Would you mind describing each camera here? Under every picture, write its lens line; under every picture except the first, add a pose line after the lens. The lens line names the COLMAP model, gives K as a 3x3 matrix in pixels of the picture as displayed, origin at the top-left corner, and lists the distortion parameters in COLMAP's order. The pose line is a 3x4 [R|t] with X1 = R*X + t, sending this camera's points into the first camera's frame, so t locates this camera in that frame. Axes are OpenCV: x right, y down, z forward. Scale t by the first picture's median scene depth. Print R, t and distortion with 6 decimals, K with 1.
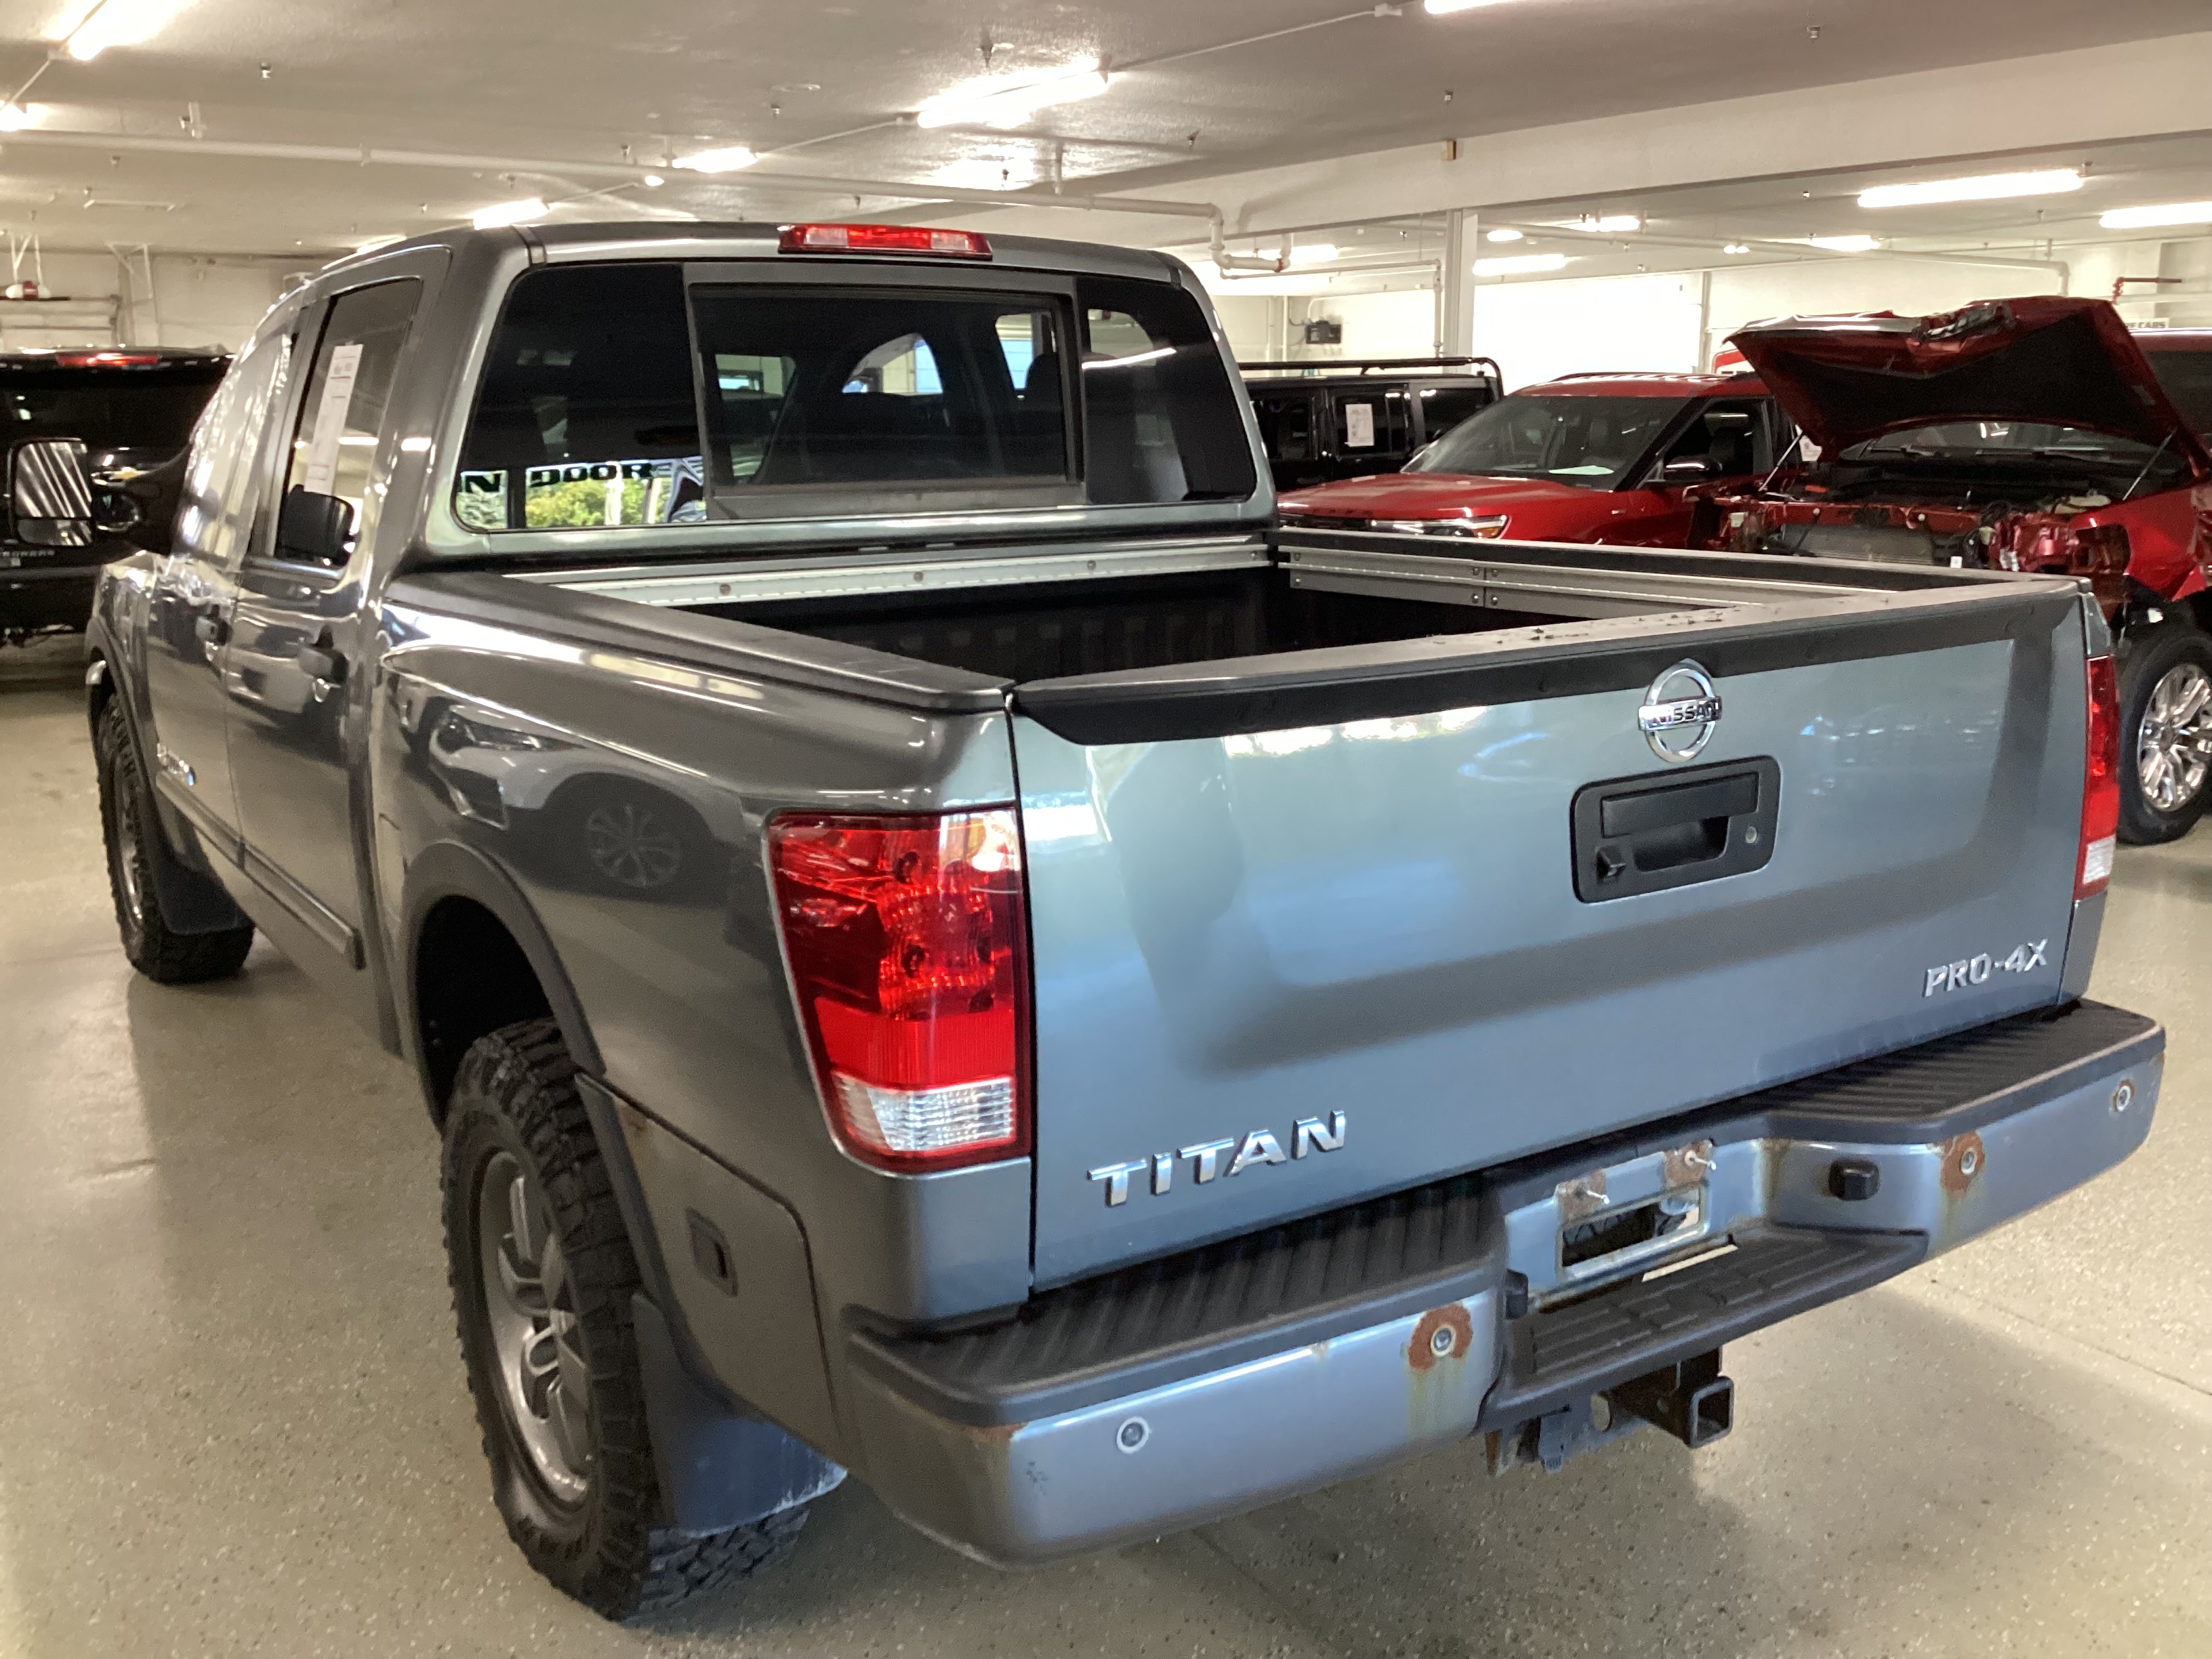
lens RADIAL K [[2108.6, 0, 1106.0], [0, 2108.6, 829.5], [0, 0, 1]] dist [-0.007782, -0.018666]
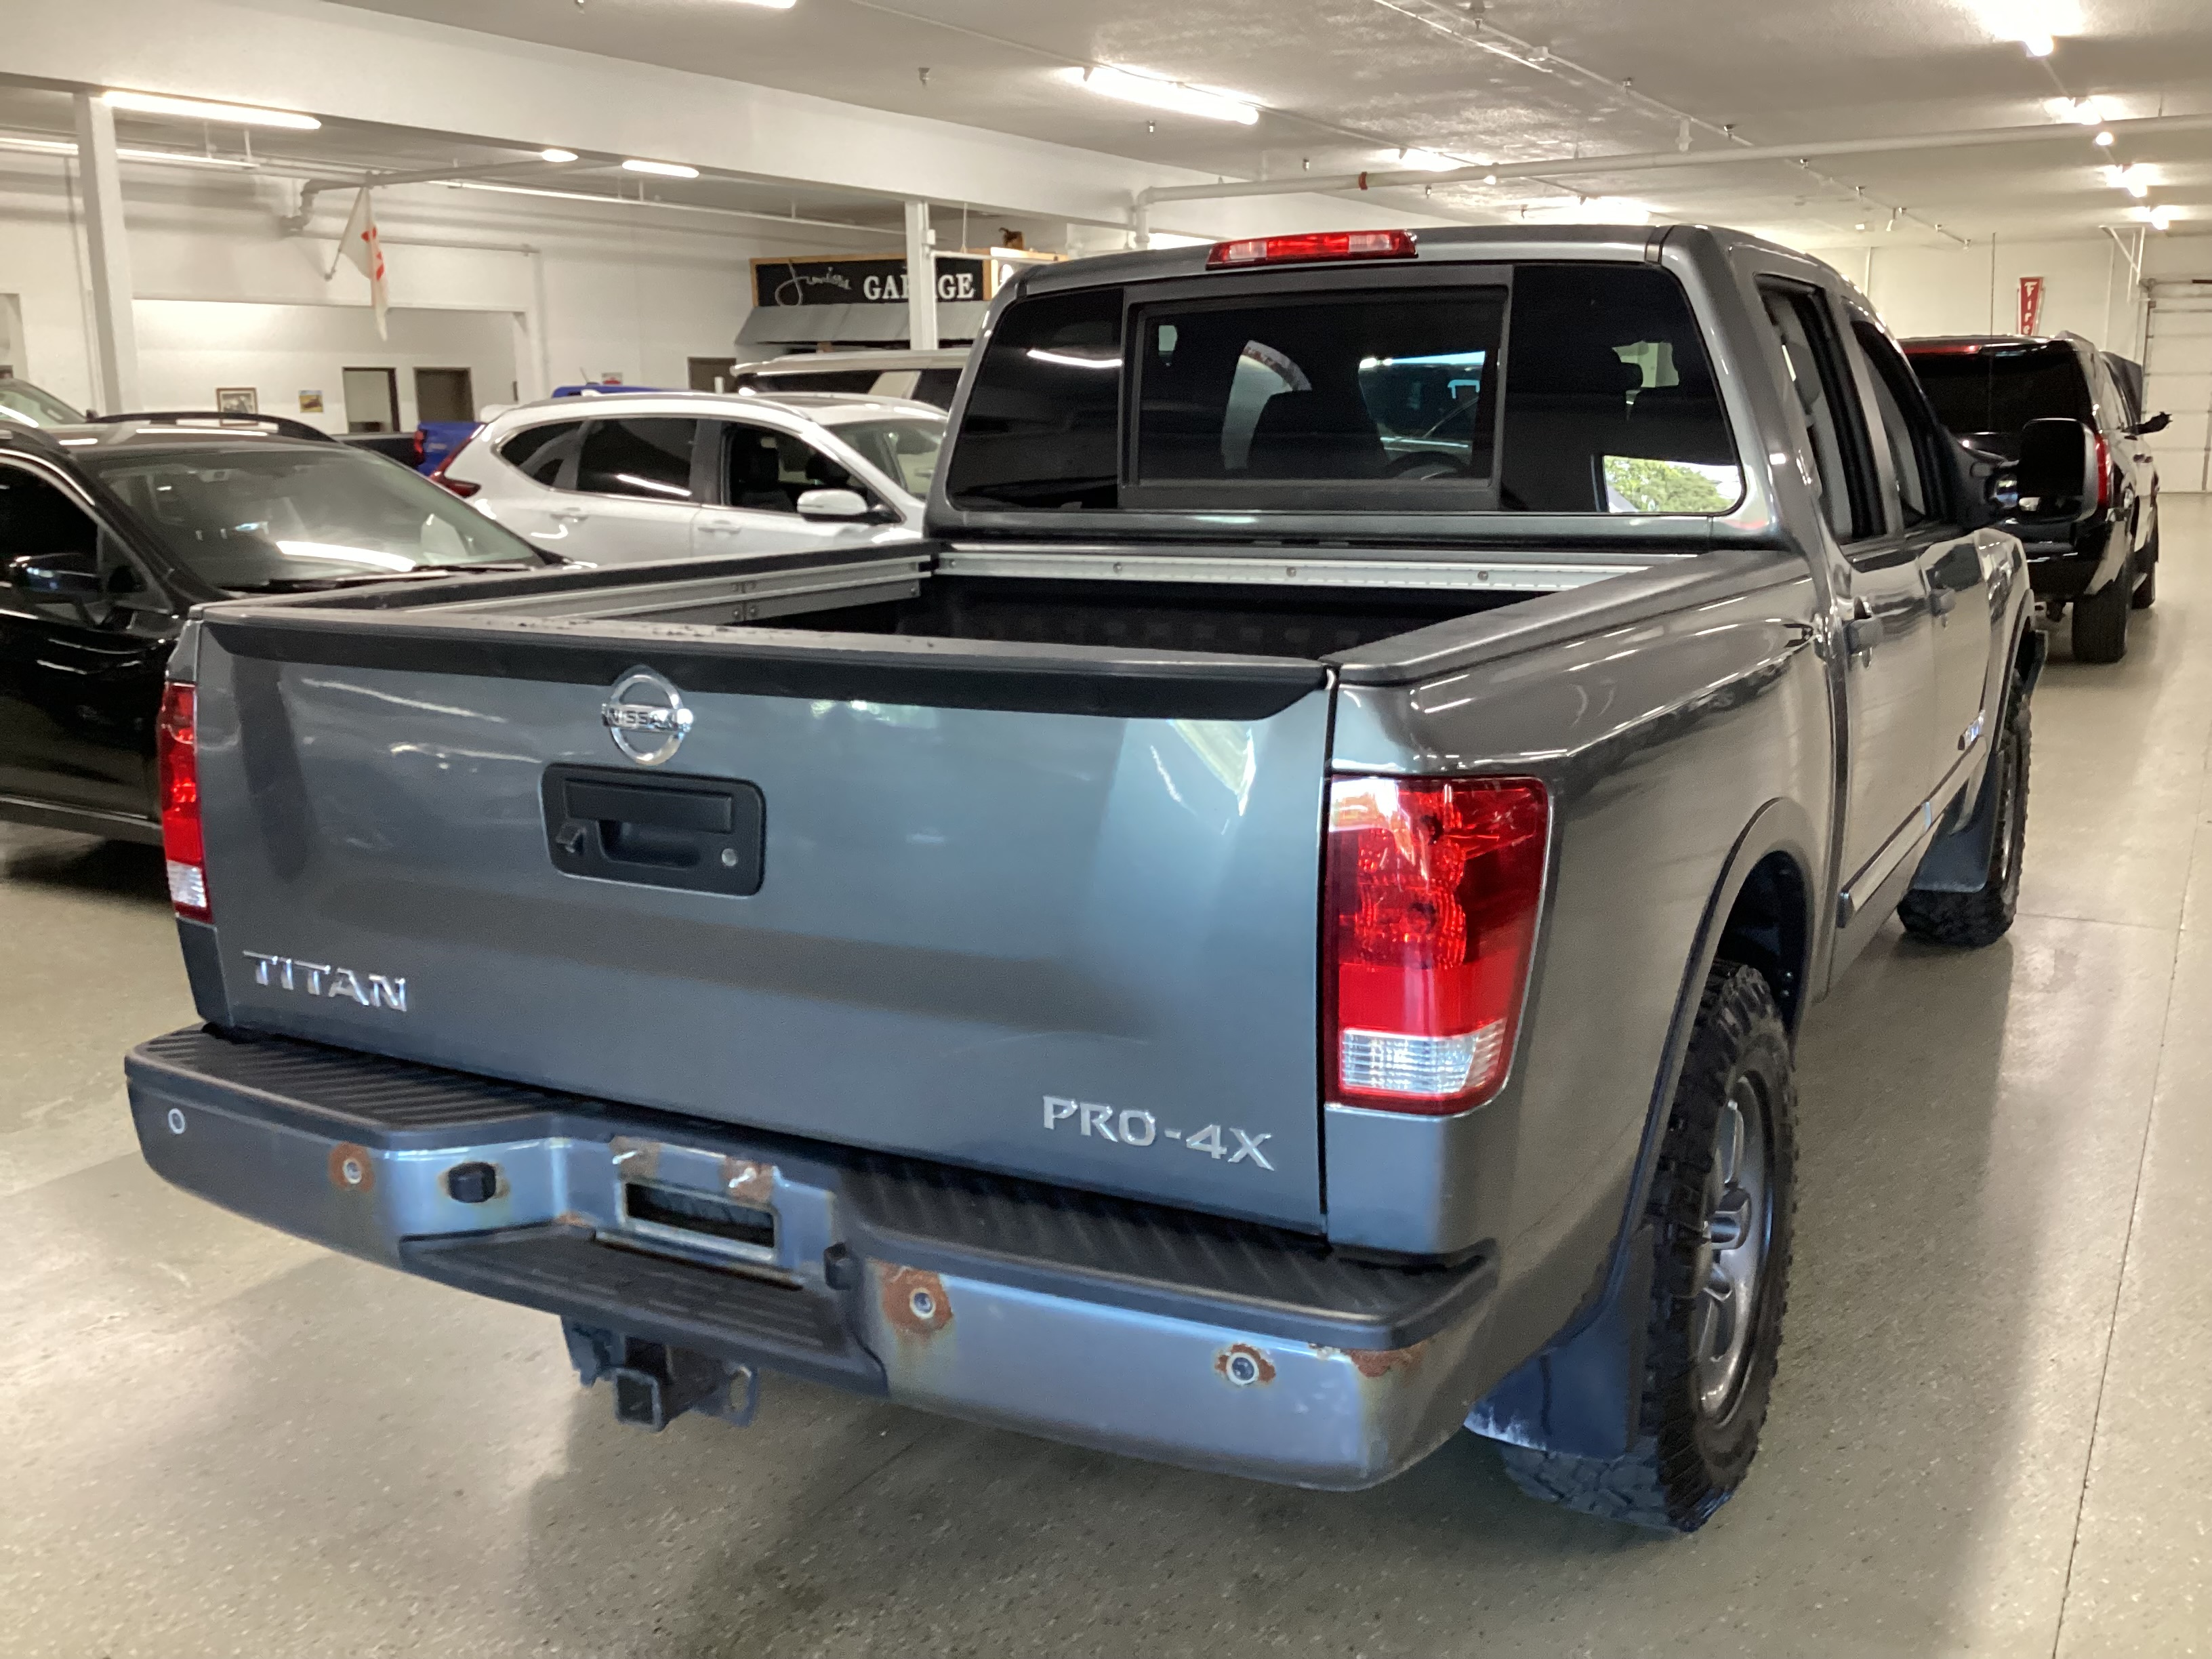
lens RADIAL K [[2108.6, 0, 1106.0], [0, 2108.6, 829.5], [0, 0, 1]] dist [-0.007782, -0.018666]
pose [[0.418807, 0.172304, -0.891578, 1.236163], [-0.160882, 0.980380, 0.113894, -0.147665], [0.893710, 0.095739, 0.438311, 0.712129]]
